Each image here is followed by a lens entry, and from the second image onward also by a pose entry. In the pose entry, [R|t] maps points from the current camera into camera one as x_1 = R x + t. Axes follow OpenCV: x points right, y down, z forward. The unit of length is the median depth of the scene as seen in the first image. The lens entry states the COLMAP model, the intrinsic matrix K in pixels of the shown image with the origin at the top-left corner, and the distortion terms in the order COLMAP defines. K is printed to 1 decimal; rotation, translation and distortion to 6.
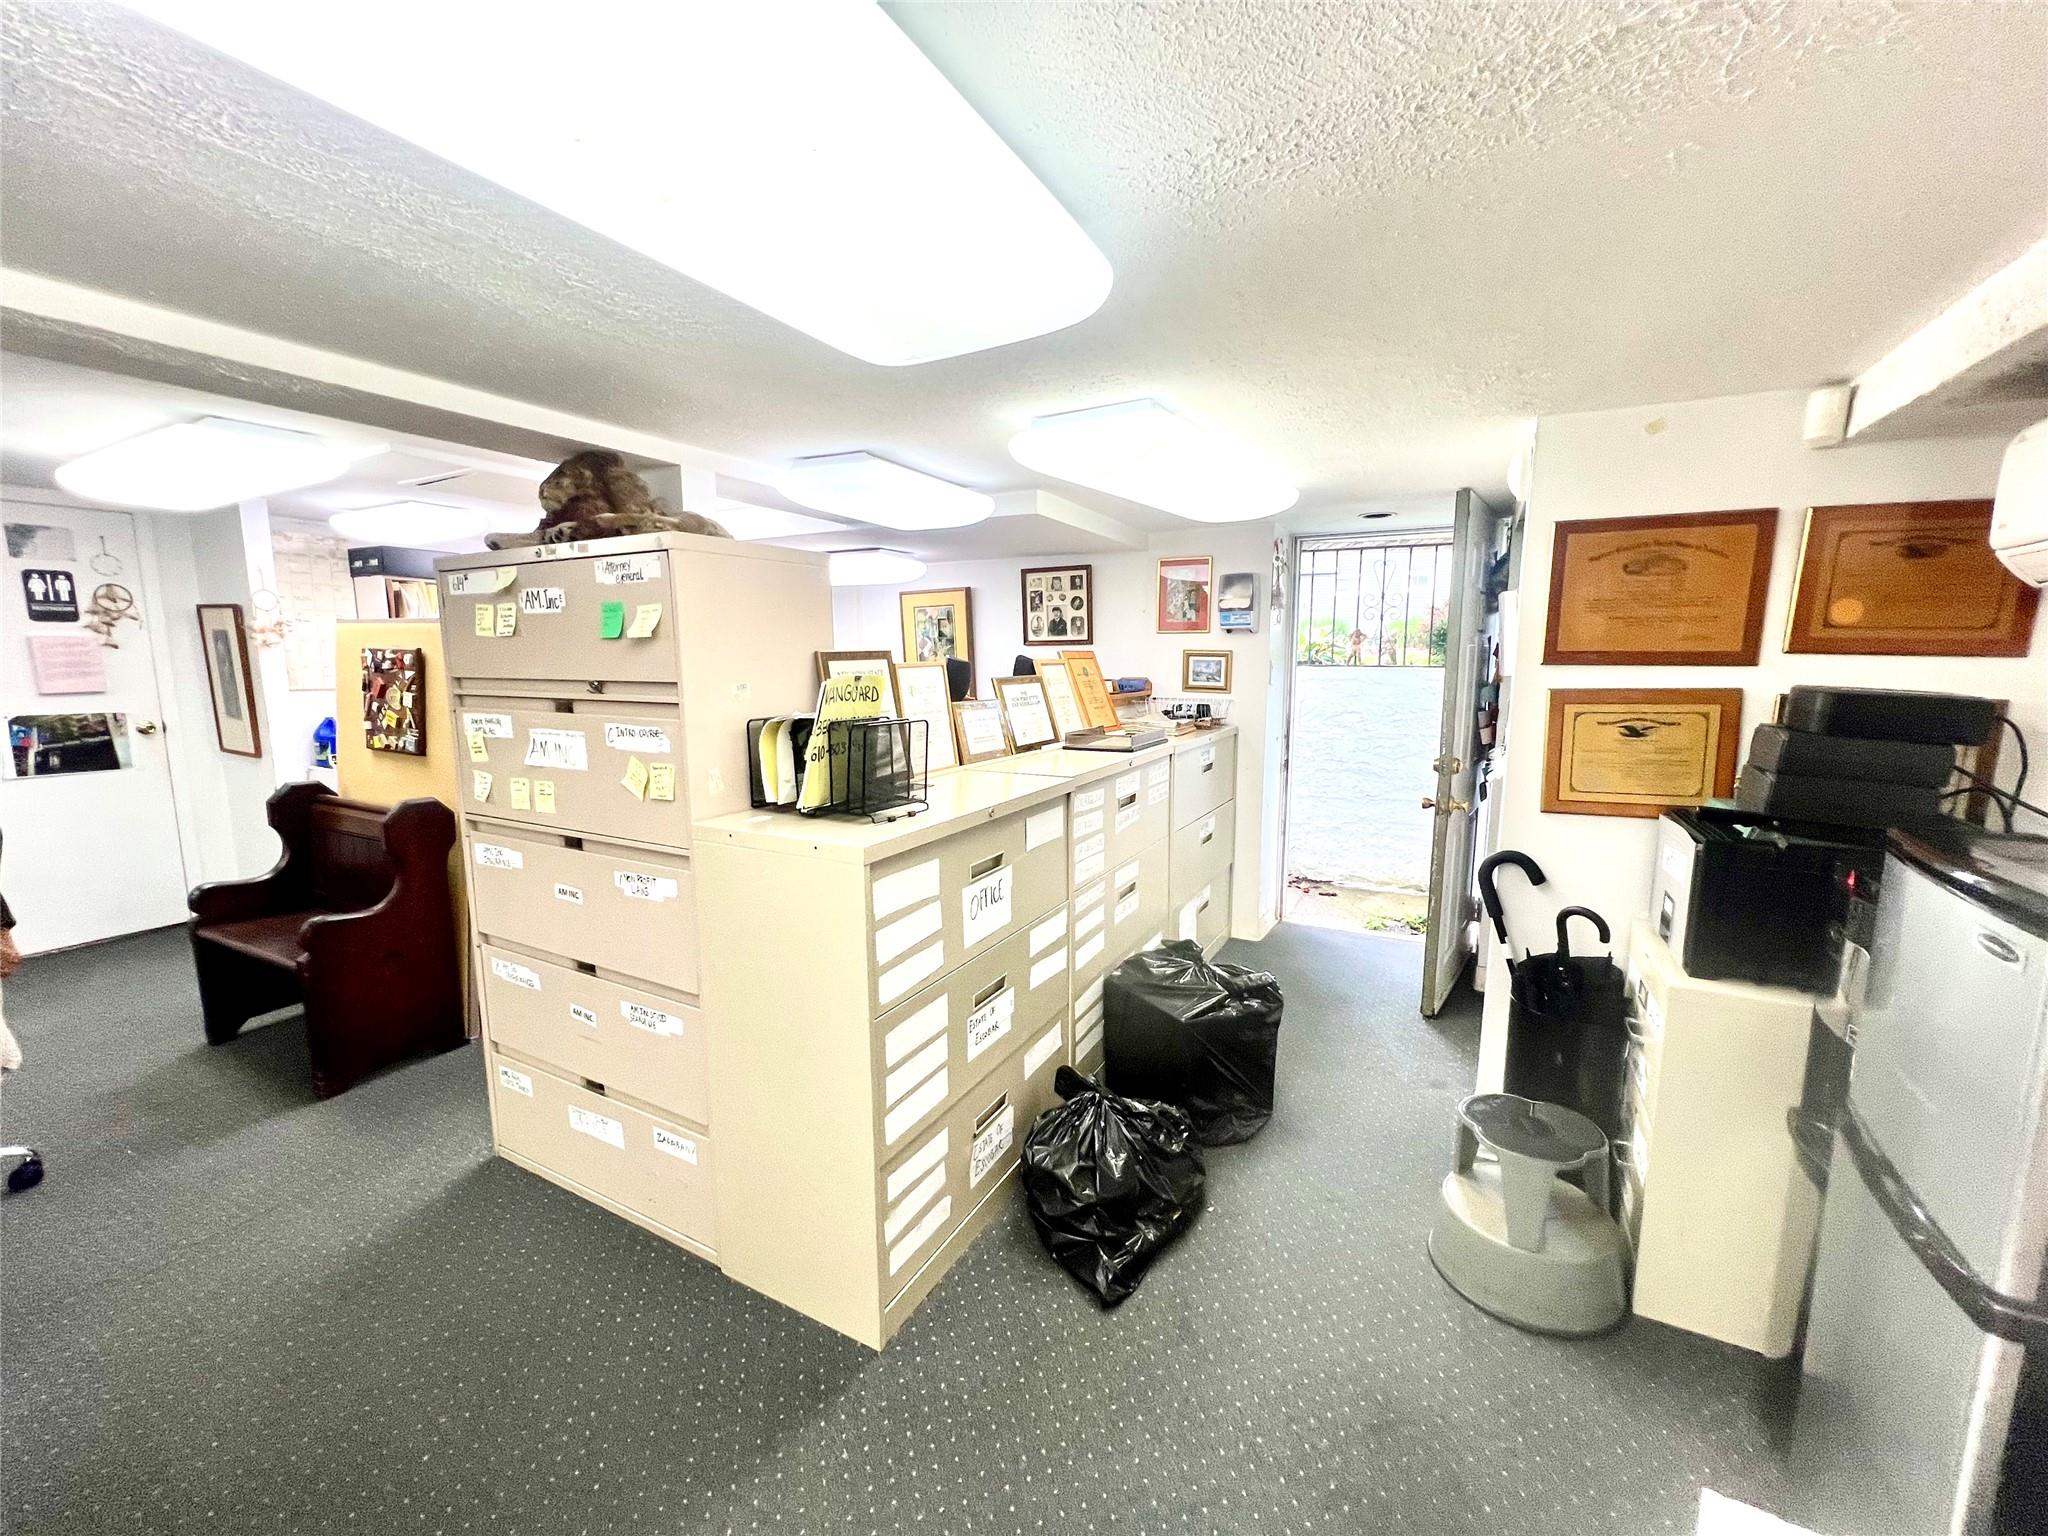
lens RADIAL K [[821.5, 0, 1024.0], [0, 821.5, 768.0], [0, 0, 1]] dist [0.000746, 0.000285]
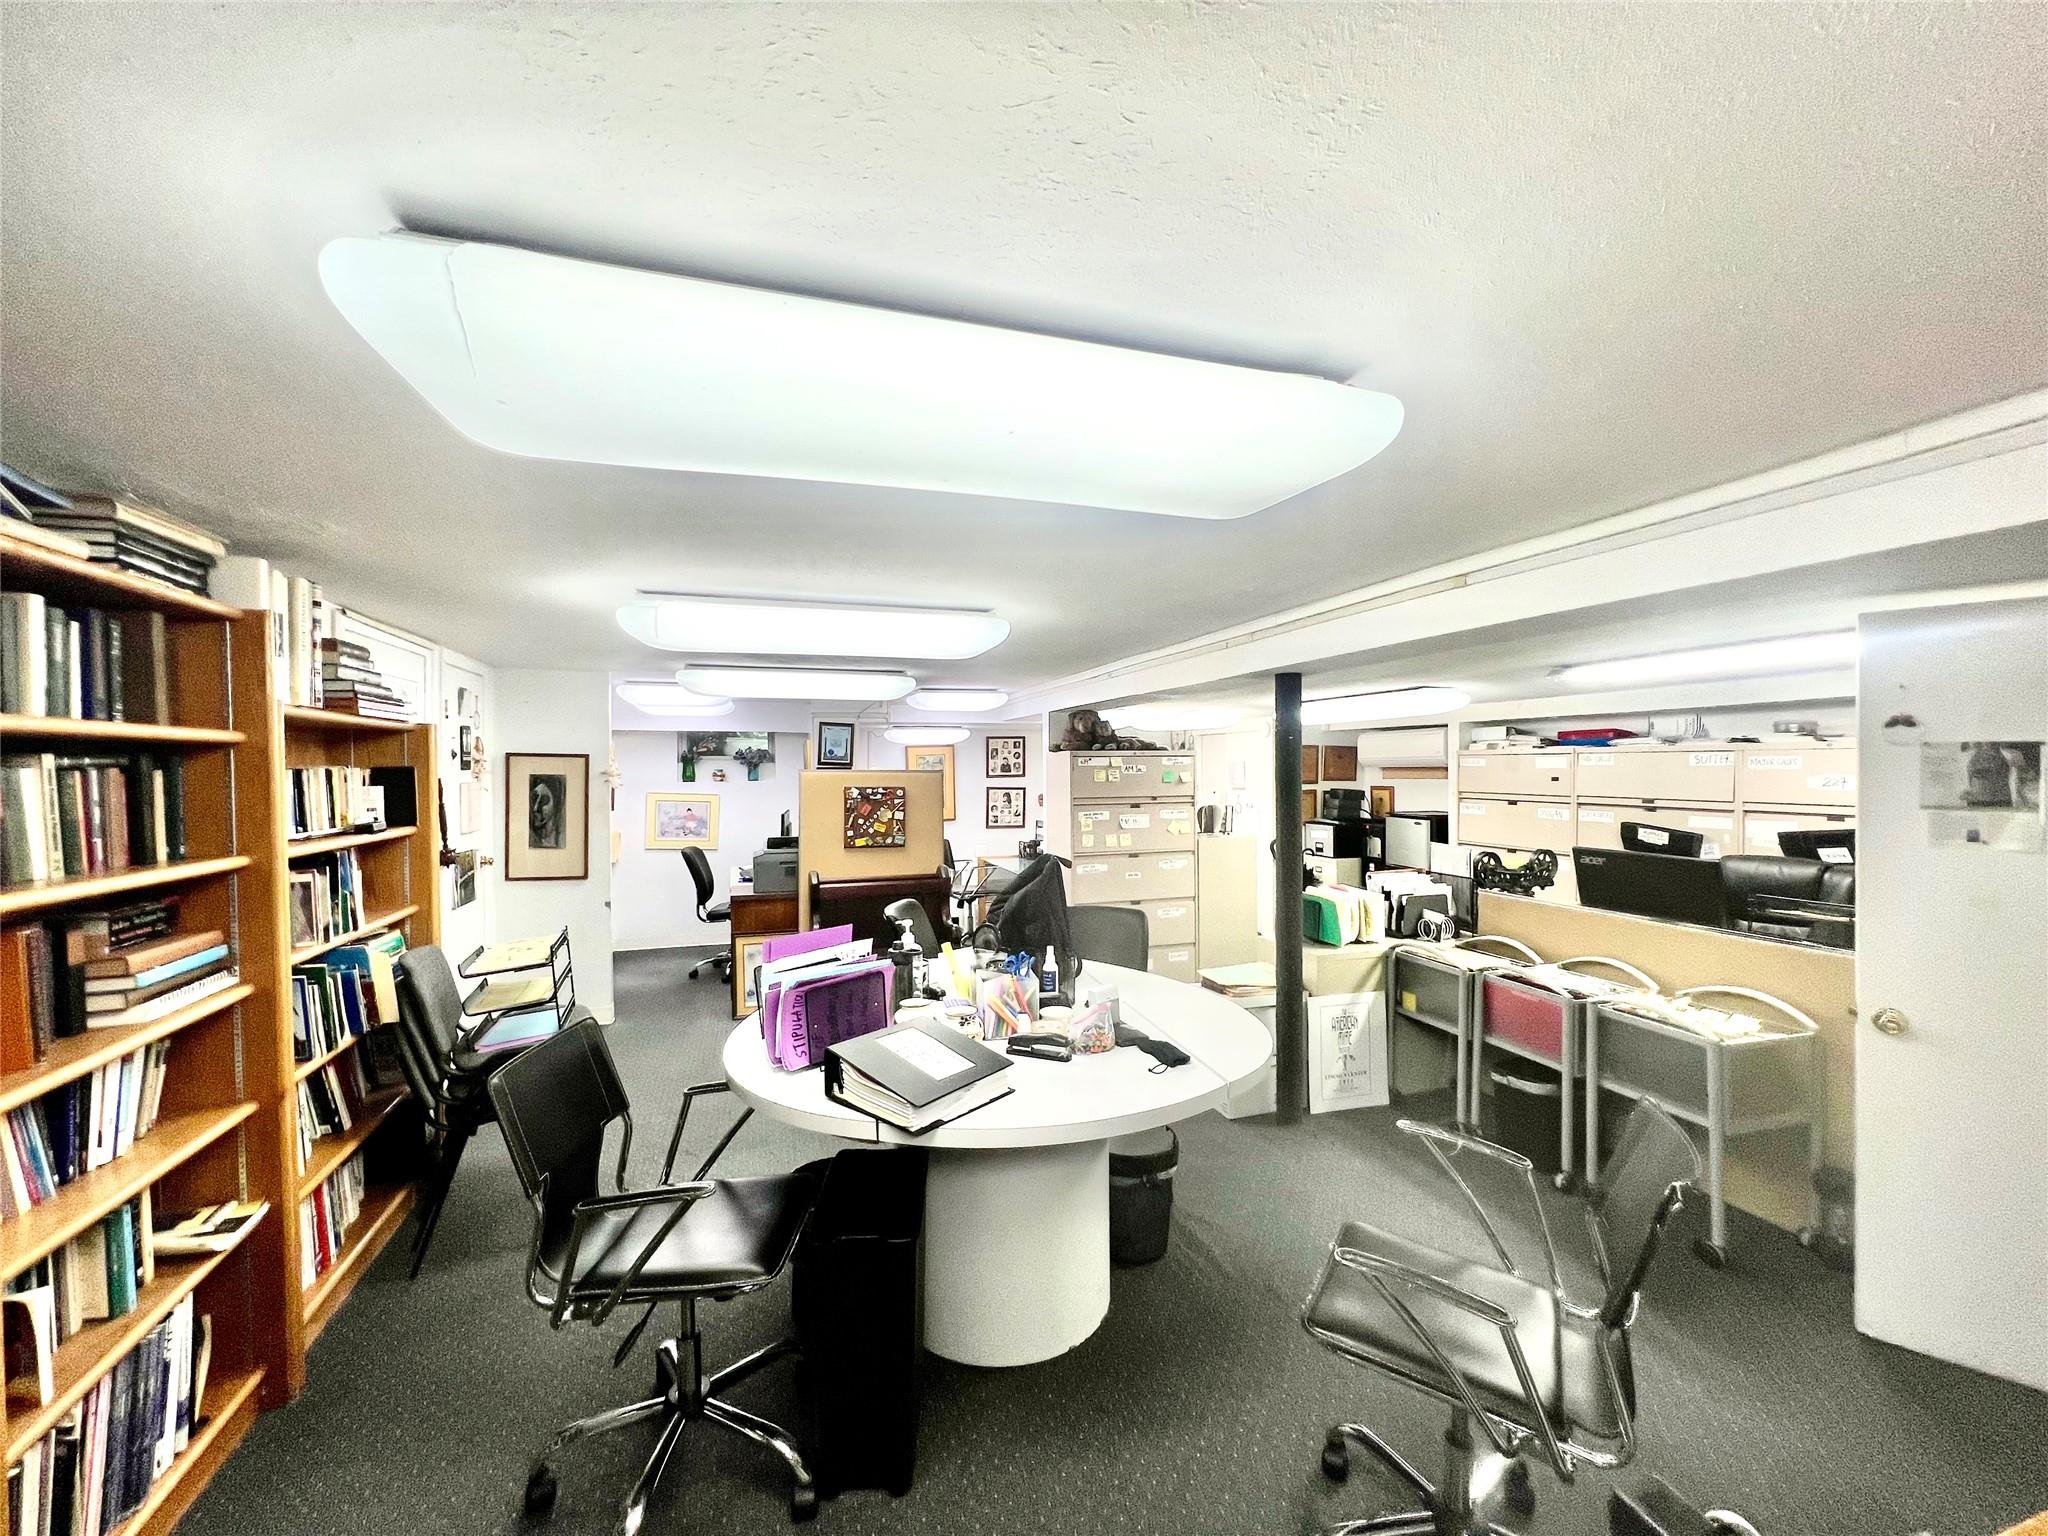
lens RADIAL K [[821.5, 0, 1024.0], [0, 821.5, 768.0], [0, 0, 1]] dist [0.000746, 0.000285]
pose [[0.672859, -0.004381, 0.739757, -2.735528], [0.108852, 0.989684, -0.093148, 0.015284], [-0.731718, 0.143200, 0.666395, -0.571833]]
